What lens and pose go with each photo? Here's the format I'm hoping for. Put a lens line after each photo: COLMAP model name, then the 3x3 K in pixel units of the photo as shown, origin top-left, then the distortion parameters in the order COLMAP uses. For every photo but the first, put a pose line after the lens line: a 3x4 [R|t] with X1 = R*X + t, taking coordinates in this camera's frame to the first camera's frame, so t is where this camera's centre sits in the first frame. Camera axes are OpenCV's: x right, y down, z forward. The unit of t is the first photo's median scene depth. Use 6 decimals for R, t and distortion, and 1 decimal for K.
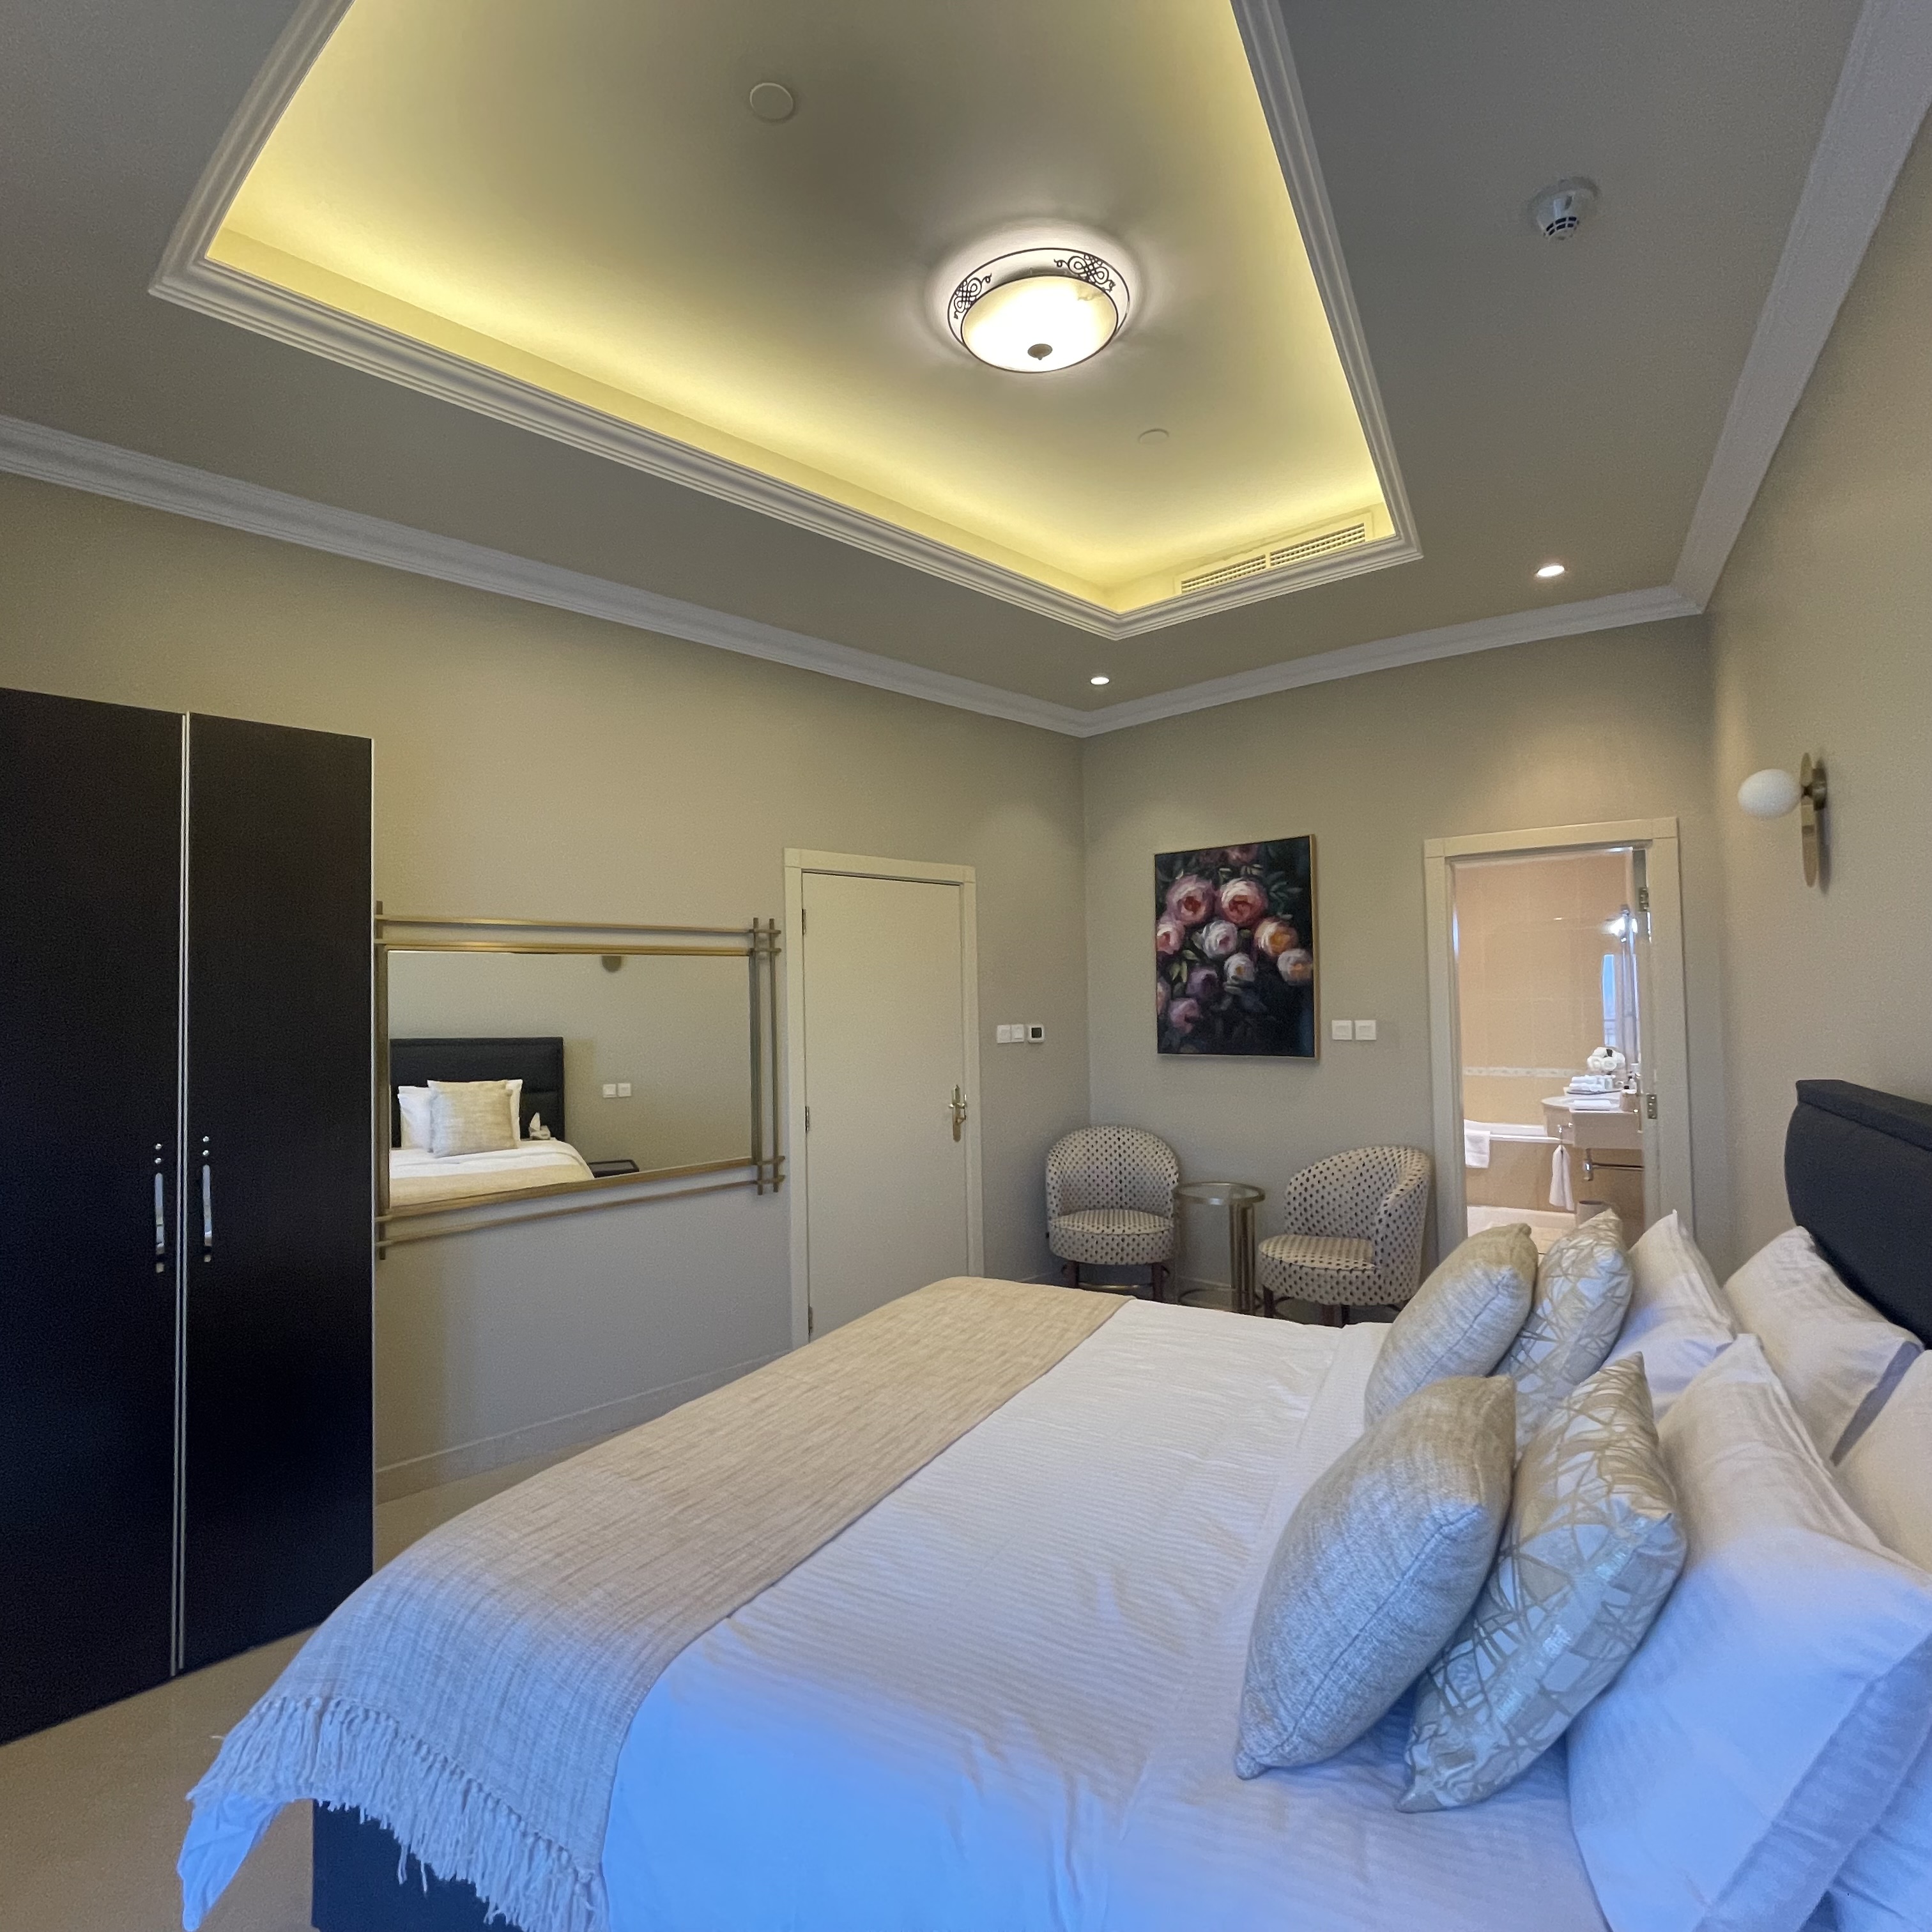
lens RADIAL K [[1056.7, 0, 966.7], [0, 1056.7, 963.0], [0, 0, 1]] dist [0.001751, -0.003866]
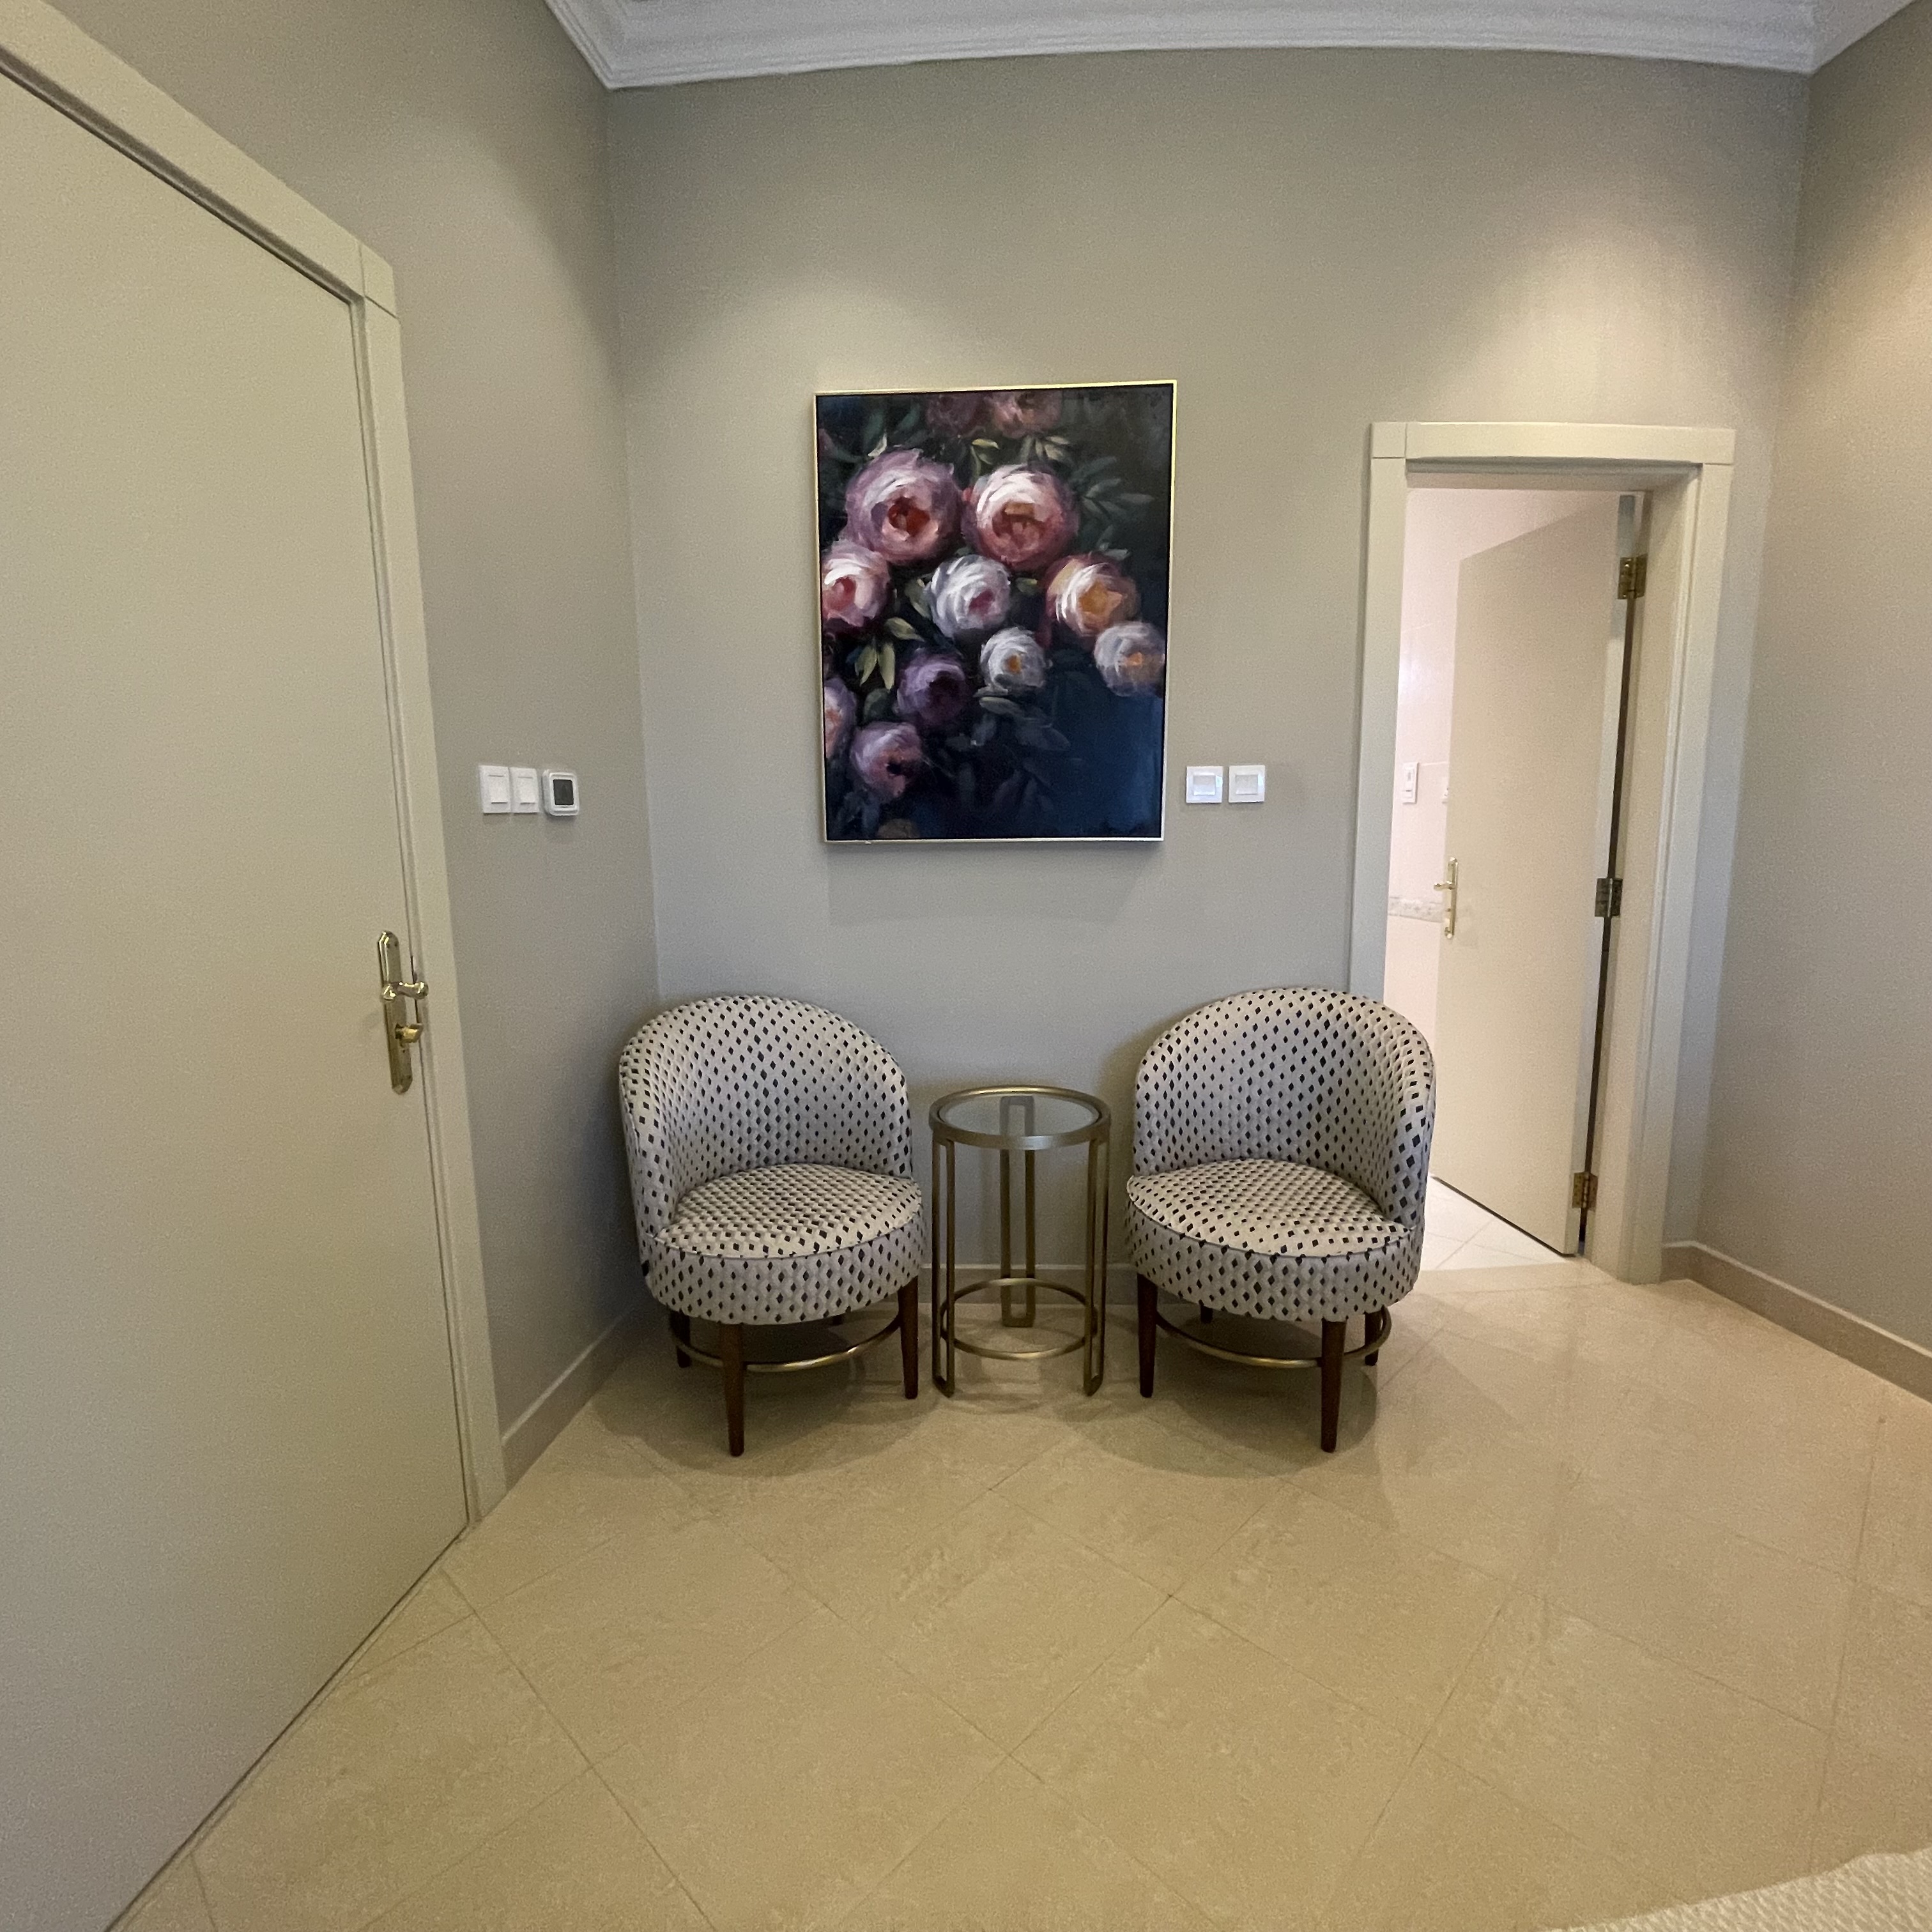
lens RADIAL K [[1056.7, 0, 967.7], [0, 1056.7, 973.3], [0, 0, 1]] dist [0.001751, -0.003866]
pose [[0.786240, -0.086671, 0.611813, -0.071200], [-0.021207, 0.985746, 0.166896, 0.066384], [-0.617558, -0.144195, 0.773195, 0.603766]]
